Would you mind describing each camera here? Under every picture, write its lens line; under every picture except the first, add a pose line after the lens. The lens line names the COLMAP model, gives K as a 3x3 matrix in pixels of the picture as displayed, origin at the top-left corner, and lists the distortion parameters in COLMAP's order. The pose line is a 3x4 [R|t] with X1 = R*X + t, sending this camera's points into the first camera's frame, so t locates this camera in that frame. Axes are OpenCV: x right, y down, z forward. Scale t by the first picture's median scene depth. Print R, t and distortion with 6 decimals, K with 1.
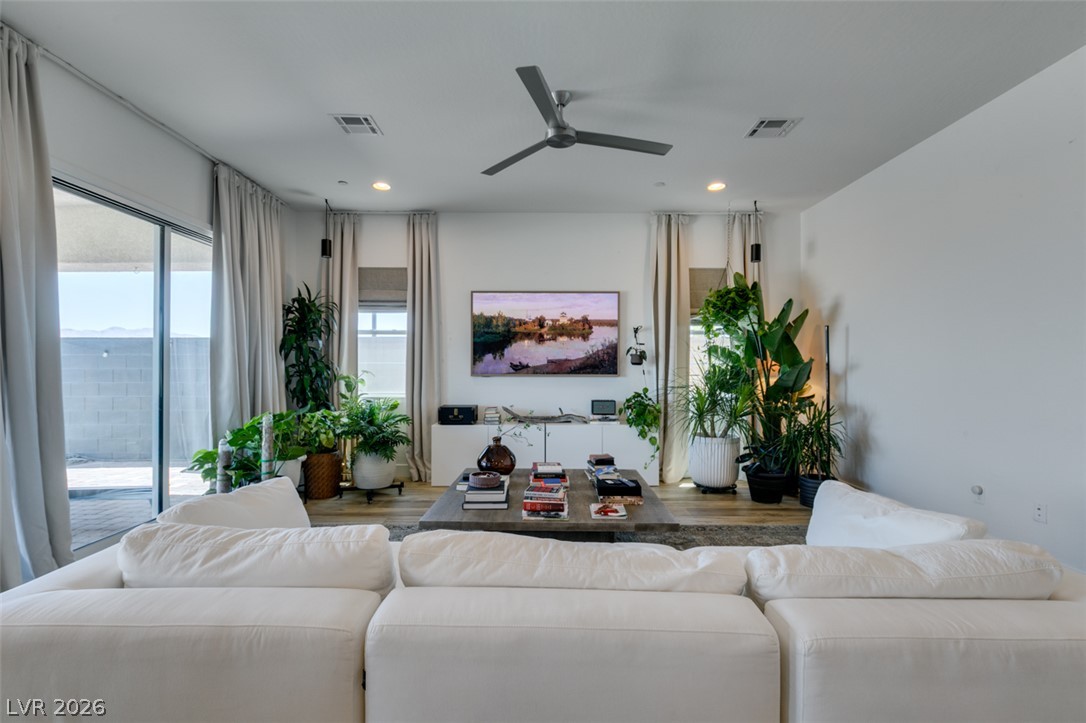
lens RADIAL K [[481.7, 0, 541.2], [0, 481.7, 365.2], [0, 0, 1]] dist [-0.001503, -0.000673]
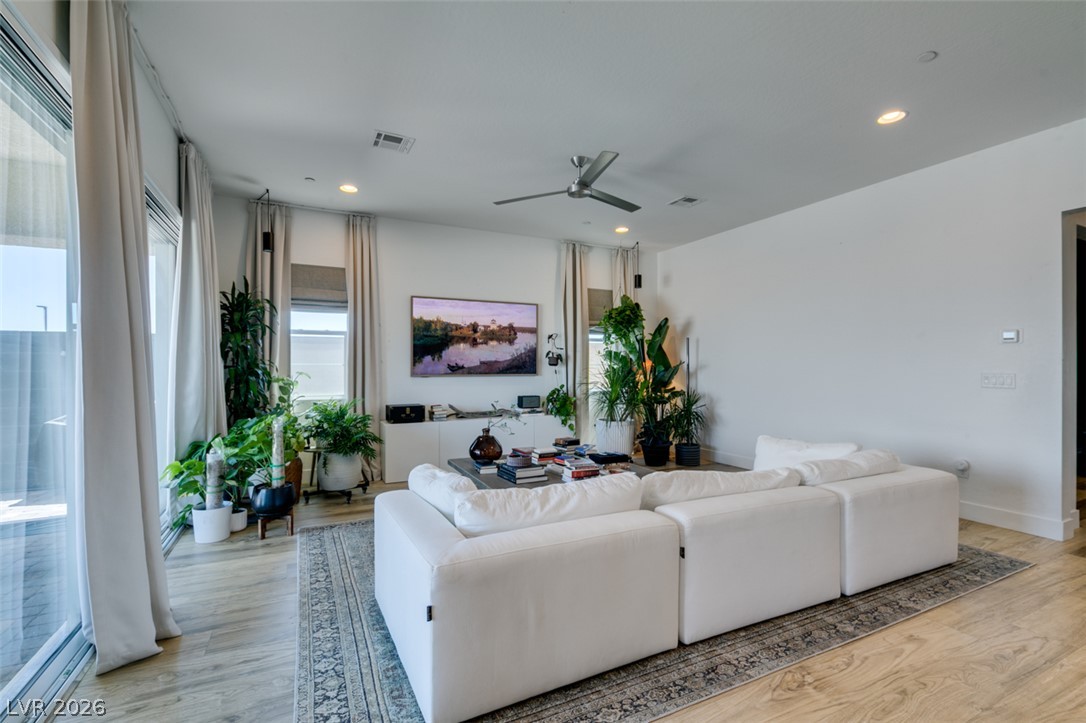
lens RADIAL K [[481.7, 0, 541.2], [0, 481.7, 365.2], [0, 0, 1]] dist [-0.001503, -0.000673]
pose [[0.897117, -0.001215, 0.441791, -0.356524], [0.001714, 0.999998, -0.000732, -0.001226], [-0.441789, 0.001414, 0.897118, -0.068554]]
